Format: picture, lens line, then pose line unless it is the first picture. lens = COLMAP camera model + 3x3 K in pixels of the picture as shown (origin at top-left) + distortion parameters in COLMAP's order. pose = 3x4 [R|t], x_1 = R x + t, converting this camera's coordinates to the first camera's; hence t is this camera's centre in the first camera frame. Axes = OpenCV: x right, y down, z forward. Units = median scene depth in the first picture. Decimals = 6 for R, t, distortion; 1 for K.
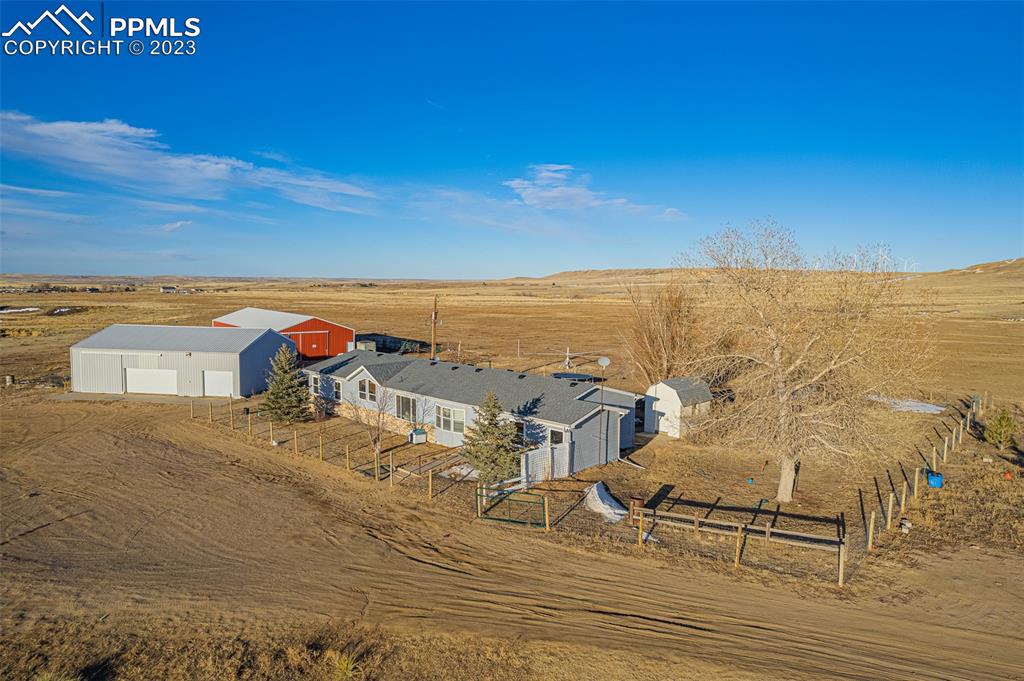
lens RADIAL K [[646.9, 0, 512.0], [0, 646.9, 340.5], [0, 0, 1]] dist [-0.070066, 0.077287]
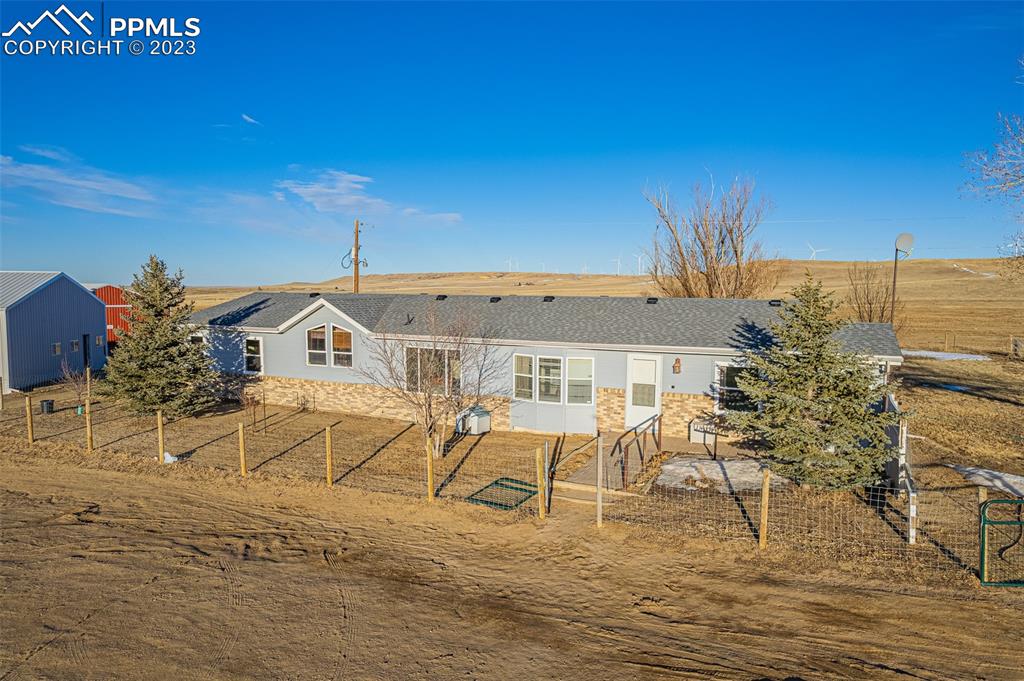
lens RADIAL K [[646.9, 0, 512.0], [0, 646.9, 340.5], [0, 0, 1]] dist [-0.070066, 0.077287]
pose [[0.944949, -0.030996, 0.325746, -0.256939], [0.033237, 0.999447, -0.001314, 0.078523], [-0.325525, 0.012069, 0.945457, 0.455325]]
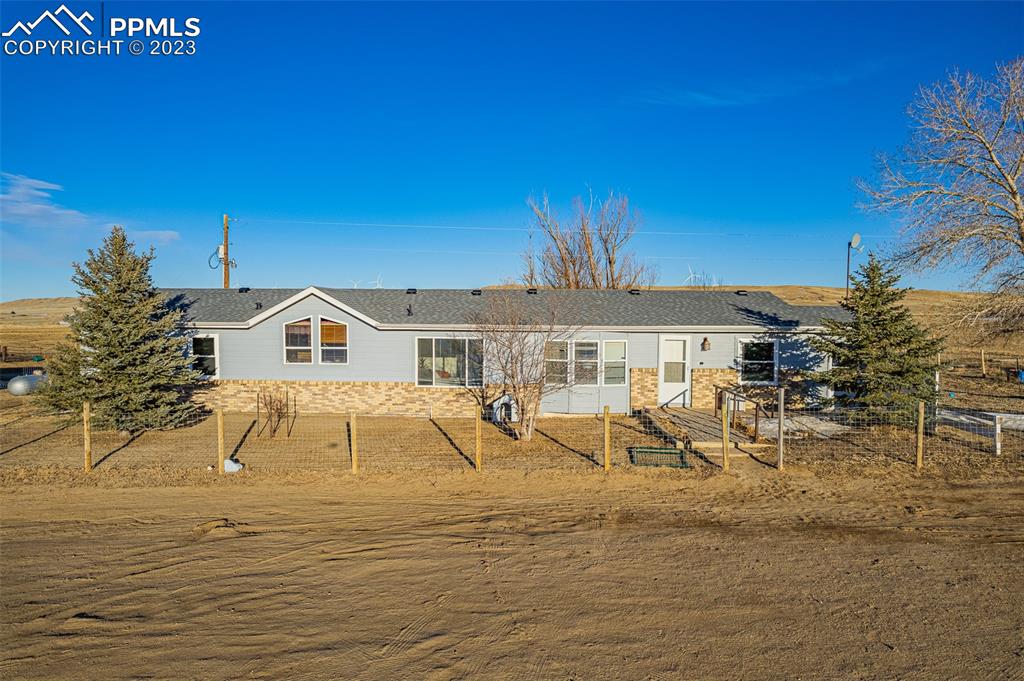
lens RADIAL K [[646.9, 0, 512.0], [0, 646.9, 340.5], [0, 0, 1]] dist [-0.070066, 0.077287]
pose [[0.750069, -0.034847, 0.660441, -0.431567], [0.063196, 0.997818, -0.019123, 0.095274], [-0.658334, 0.056081, 0.750634, 0.556111]]
